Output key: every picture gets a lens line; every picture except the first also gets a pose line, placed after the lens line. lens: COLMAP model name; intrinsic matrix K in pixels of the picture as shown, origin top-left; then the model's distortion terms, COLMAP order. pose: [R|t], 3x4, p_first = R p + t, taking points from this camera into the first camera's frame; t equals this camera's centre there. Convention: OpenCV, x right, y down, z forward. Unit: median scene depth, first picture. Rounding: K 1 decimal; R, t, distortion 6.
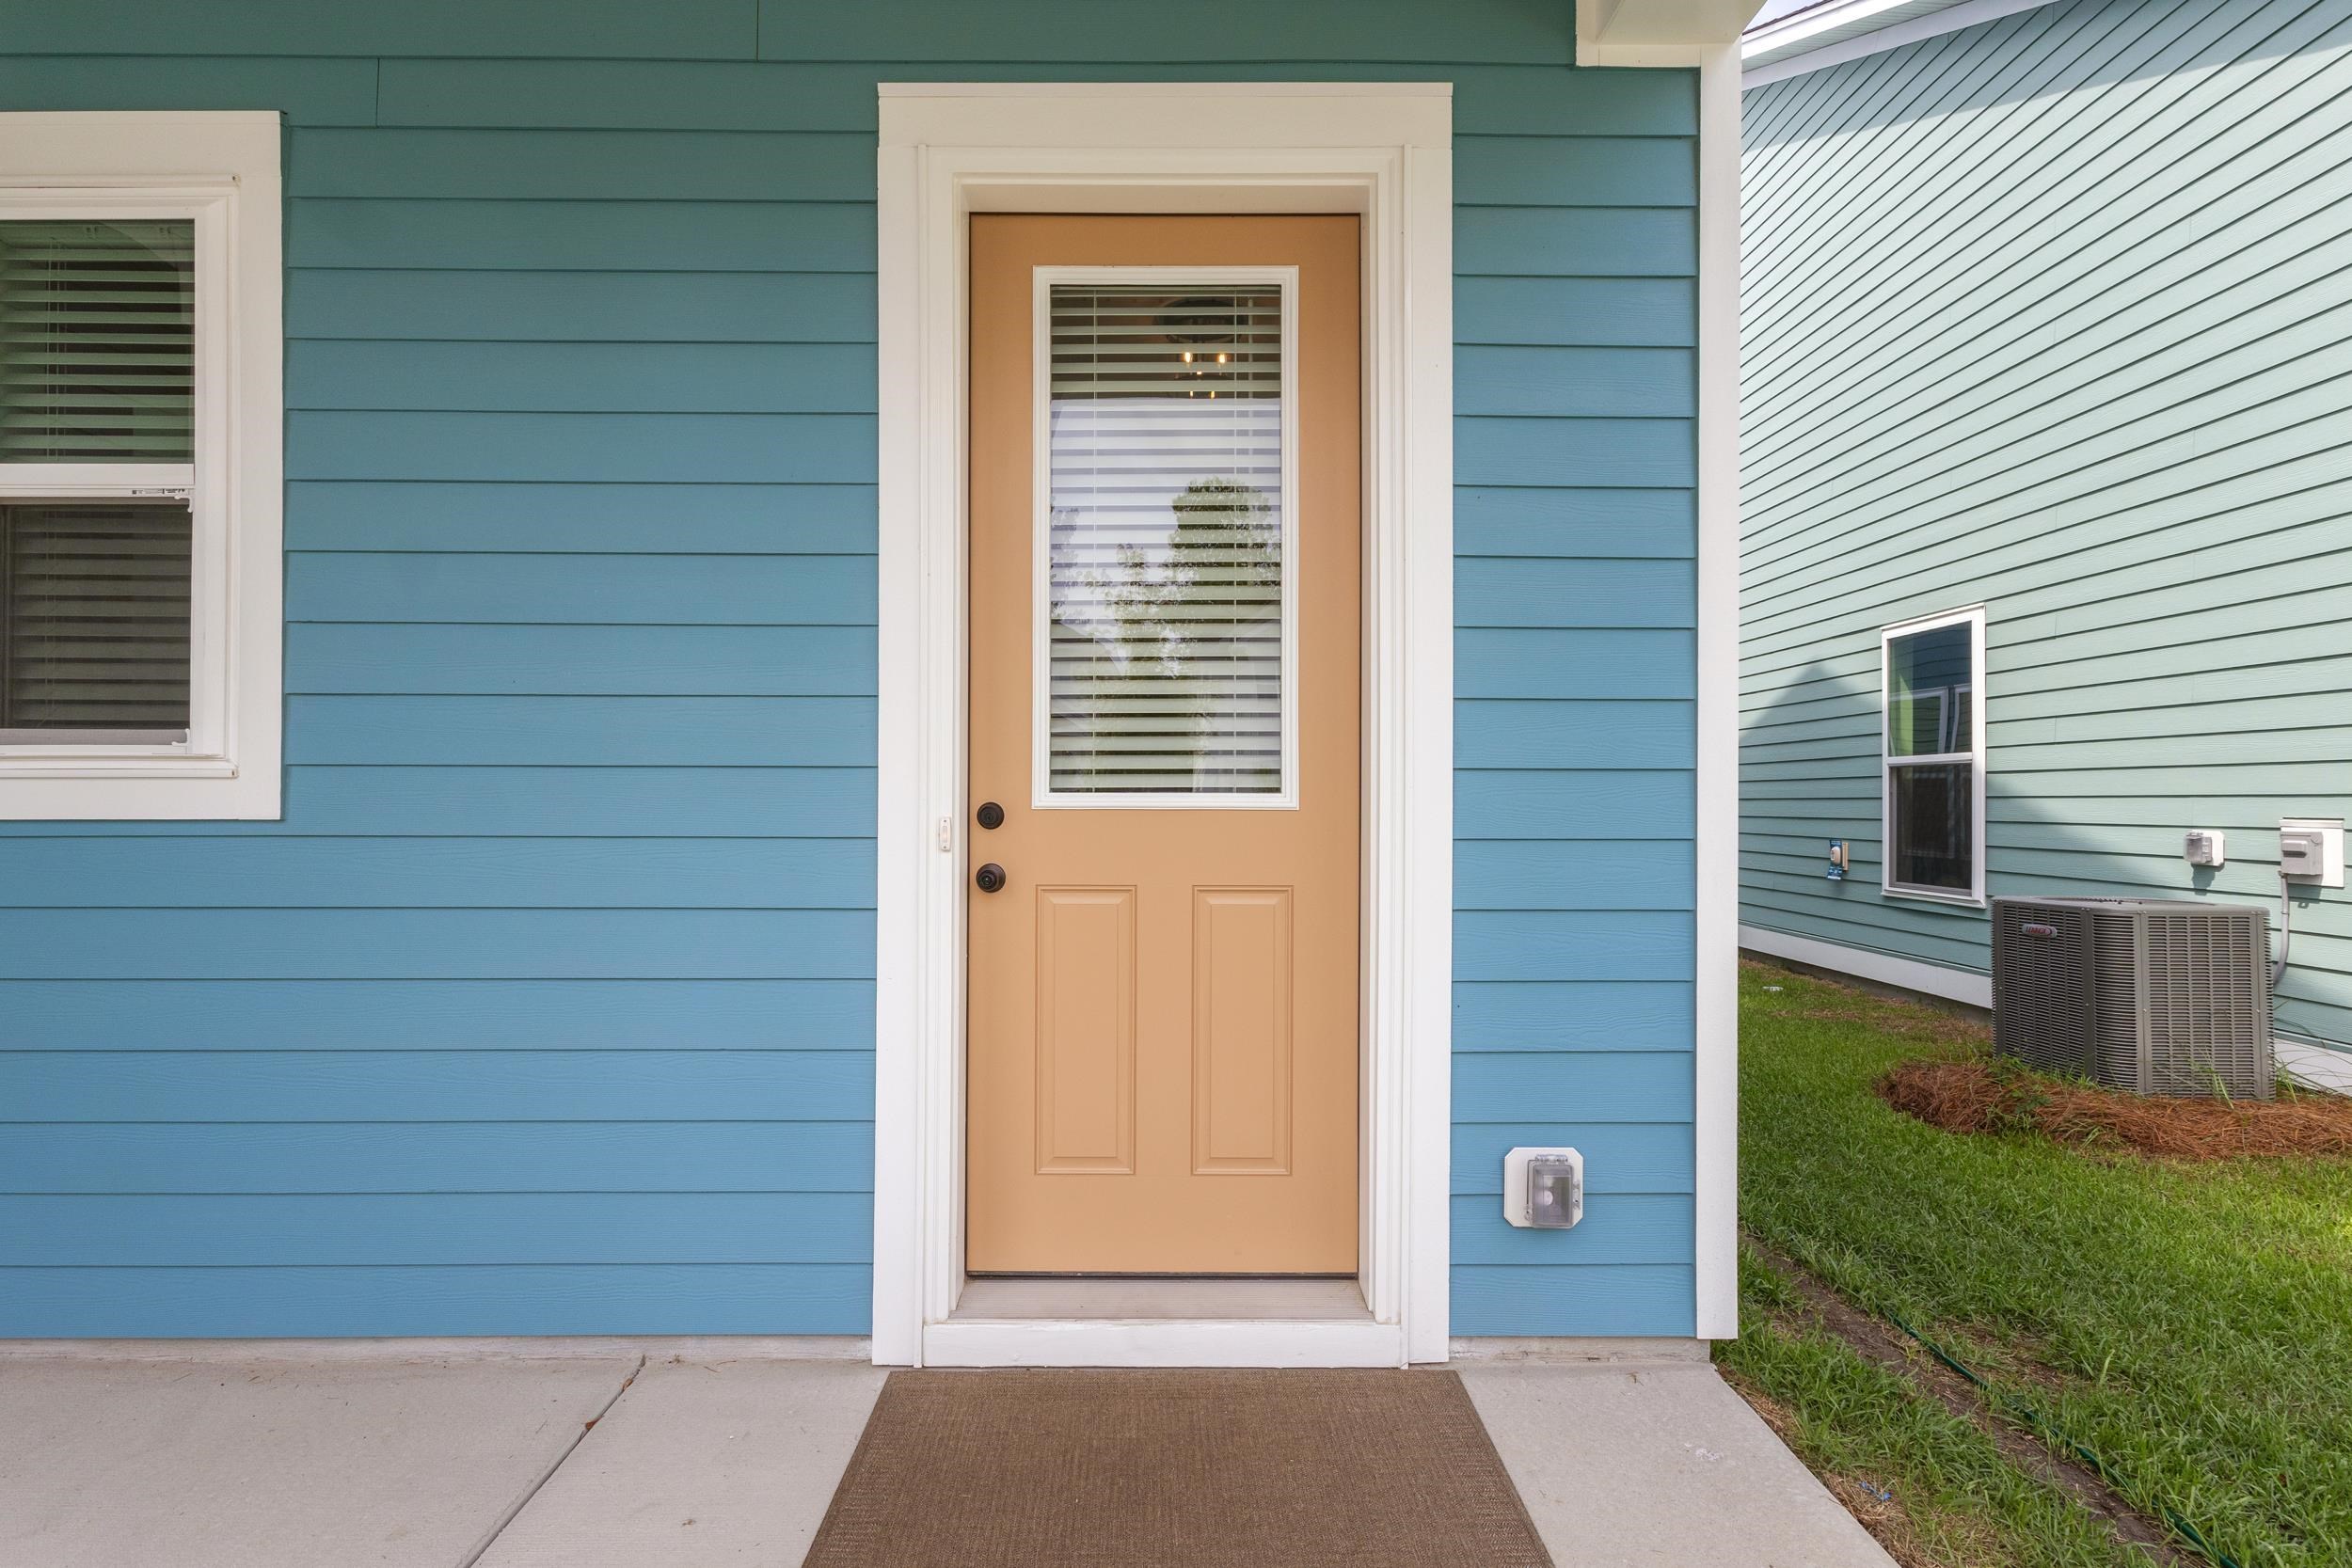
lens RADIAL K [[1084.5, 0, 1140.6], [0, 1084.5, 777.5], [0, 0, 1]] dist [0.004809, 0.000777]
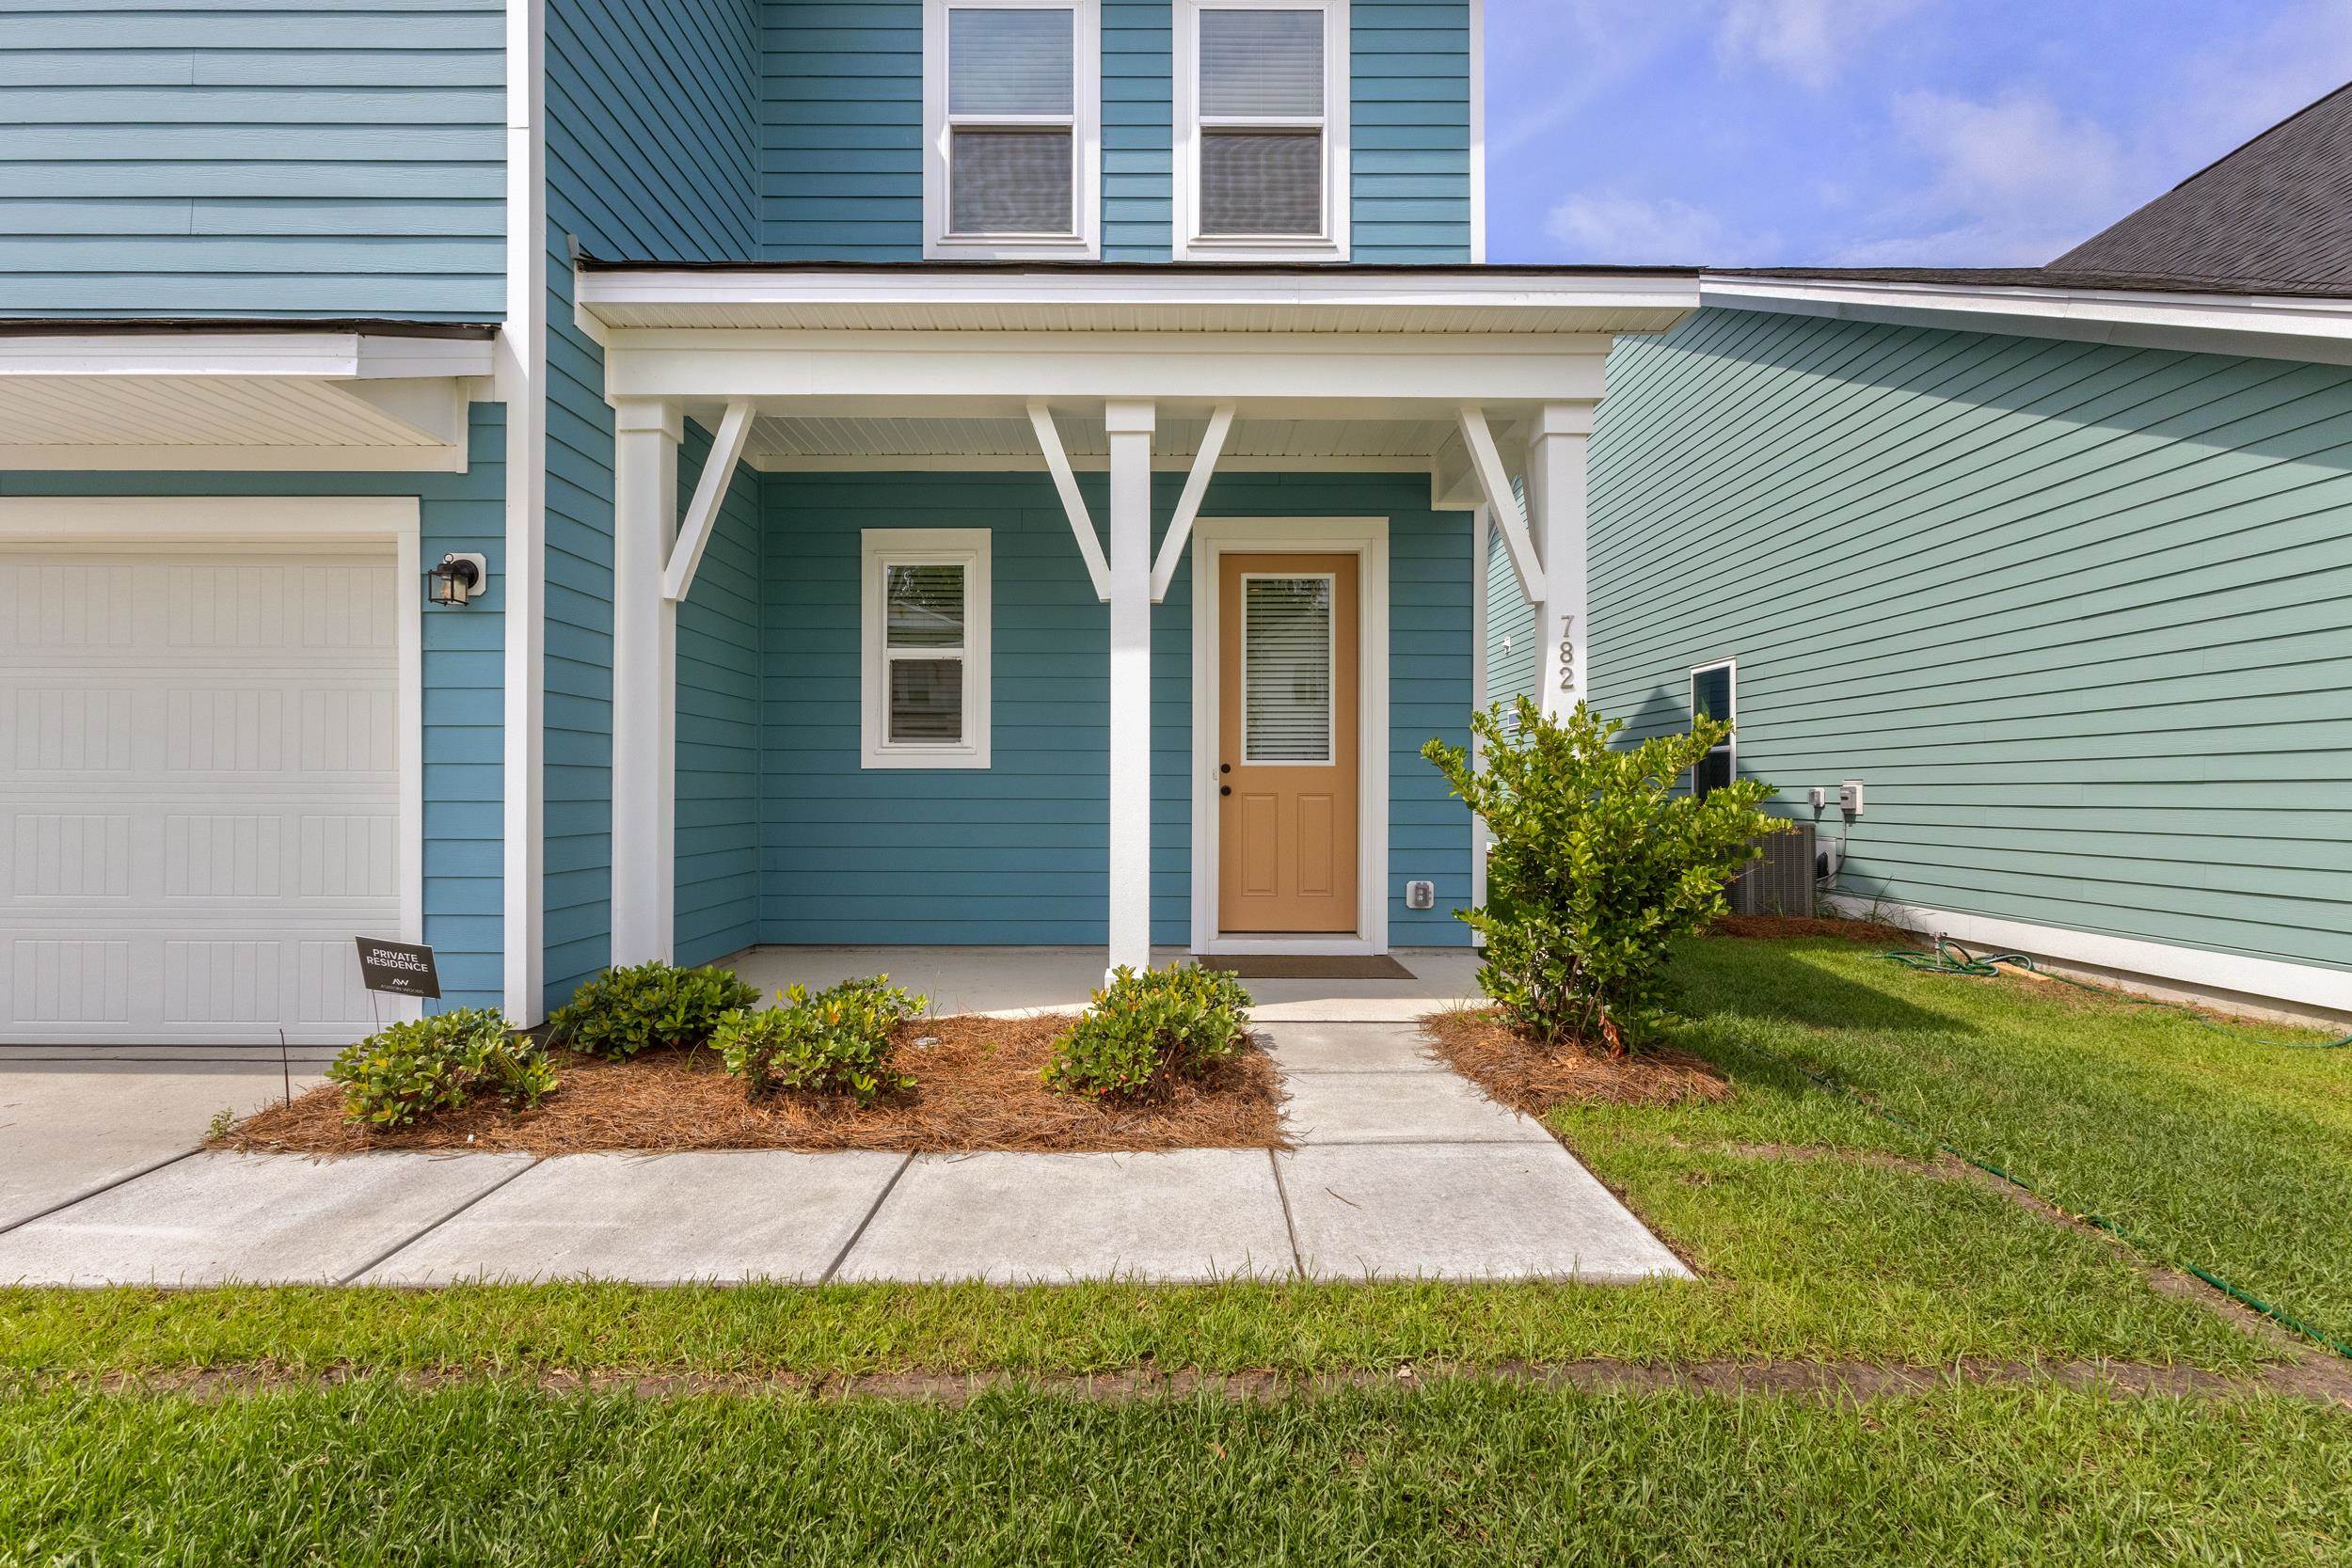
lens RADIAL K [[1084.5, 0, 1167.2], [0, 1084.5, 775.4], [0, 0, 1]] dist [0.004809, 0.000777]
pose [[0.999919, 0.000289, 0.012741, -0.341320], [-0.000368, 0.999981, 0.006207, 0.038421], [-0.012739, -0.006211, 0.999900, -1.885590]]
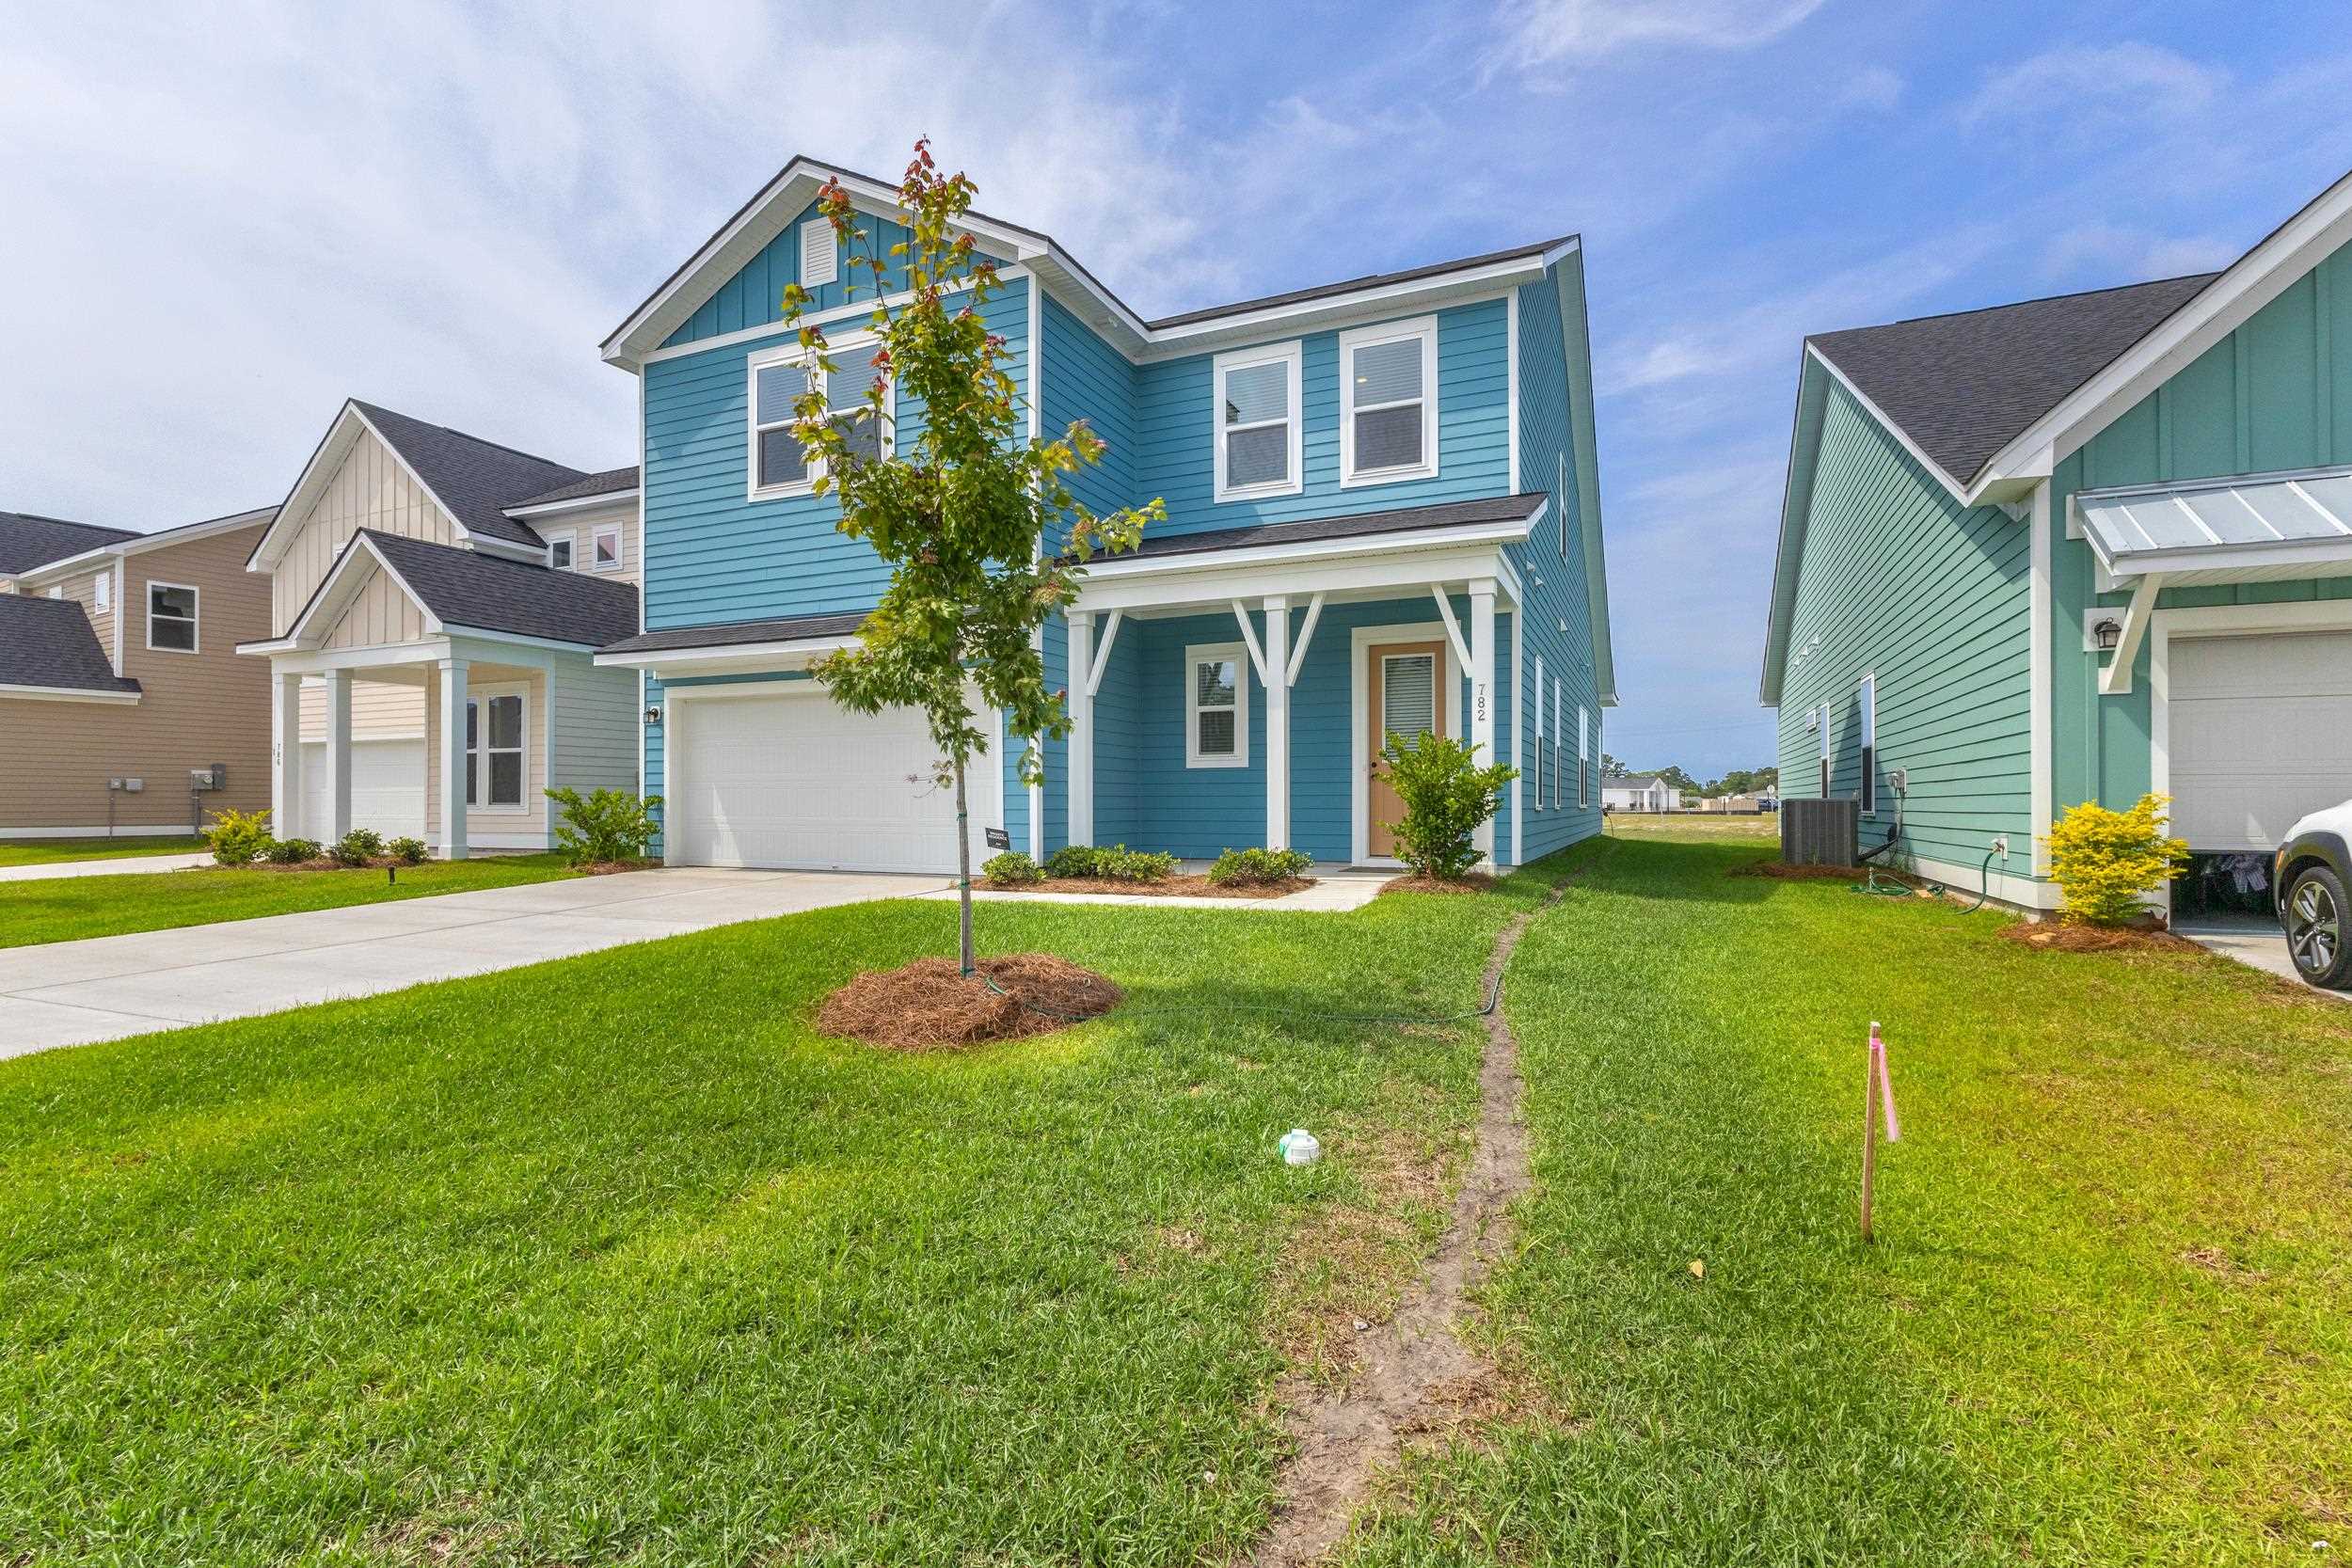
lens RADIAL K [[1084.5, 0, 1165.0], [0, 1084.5, 792.8], [0, 0, 1]] dist [0.004809, 0.000777]
pose [[0.915405, -0.007222, -0.402468, 1.038500], [0.011265, 0.999907, 0.007680, 0.121037], [0.402376, -0.011564, 0.915402, -4.183600]]
